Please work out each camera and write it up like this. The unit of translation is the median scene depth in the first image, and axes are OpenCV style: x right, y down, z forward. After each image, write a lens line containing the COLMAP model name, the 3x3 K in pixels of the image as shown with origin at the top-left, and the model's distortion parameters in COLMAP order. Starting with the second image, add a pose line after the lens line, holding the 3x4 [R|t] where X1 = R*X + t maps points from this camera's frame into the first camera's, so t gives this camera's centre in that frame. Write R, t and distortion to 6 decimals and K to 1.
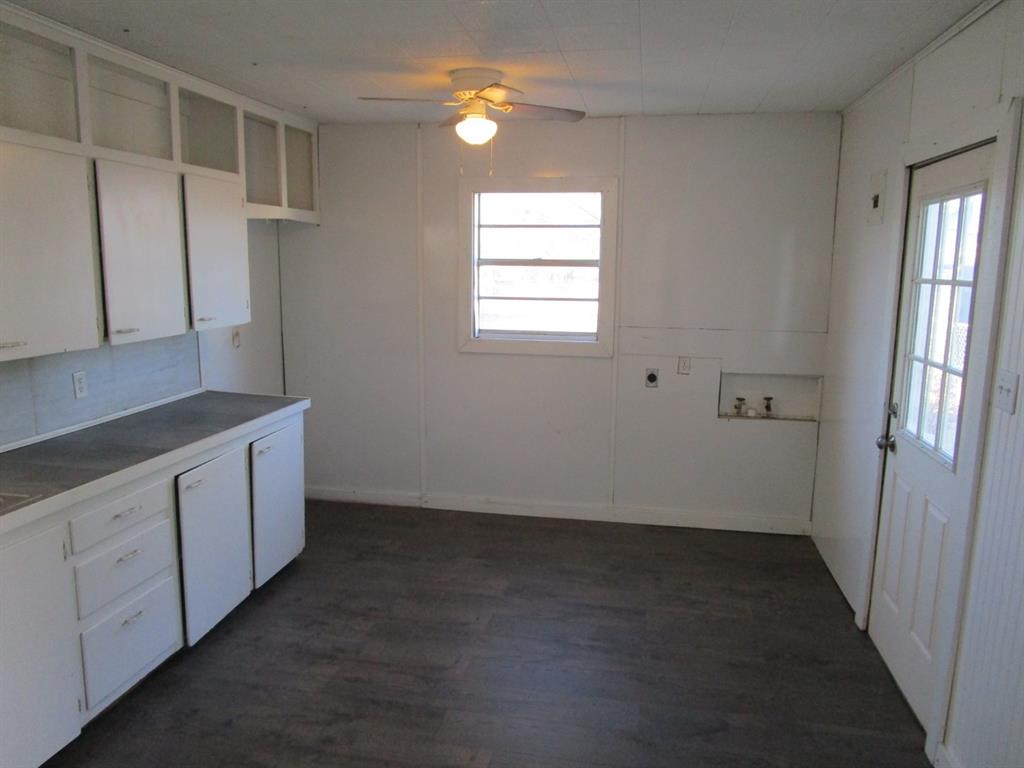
lens RADIAL K [[728.6, 0, 511.2], [0, 728.6, 383.7], [0, 0, 1]] dist [-0.024091, 0.003233]
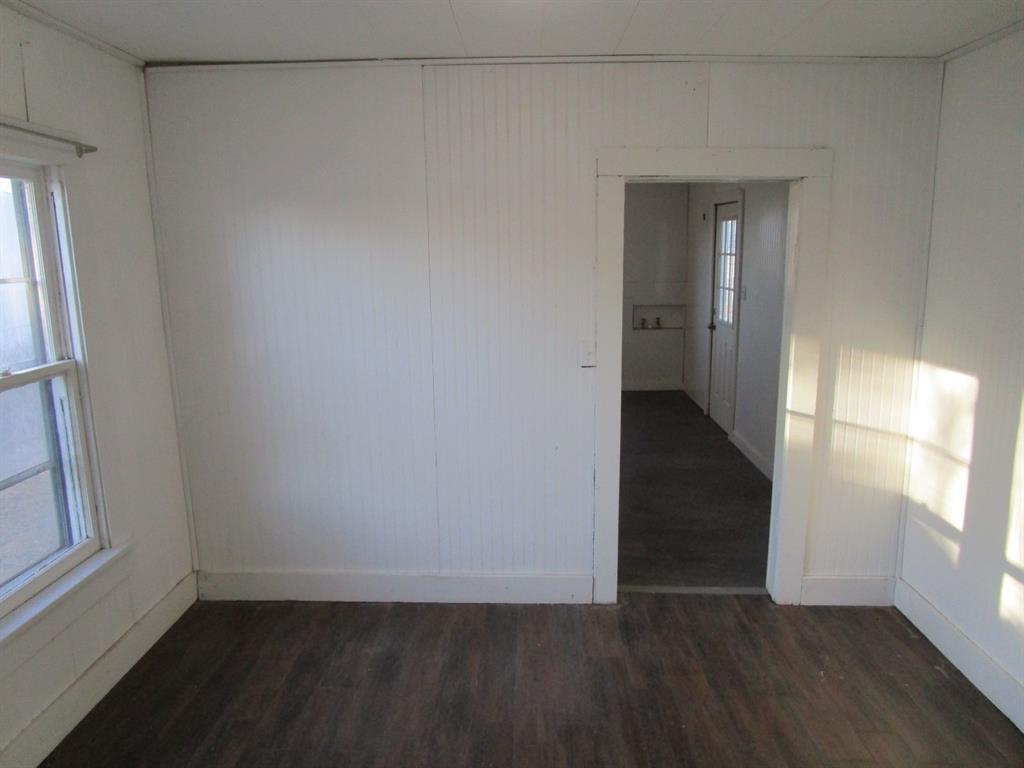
lens RADIAL K [[728.6, 0, 512.3], [0, 728.6, 382.1], [0, 0, 1]] dist [-0.024091, 0.003233]
pose [[0.985772, -0.055988, 0.158492, -0.464388], [0.051348, 0.998128, 0.033227, 0.147792], [-0.160056, -0.024616, 0.986801, -1.142655]]
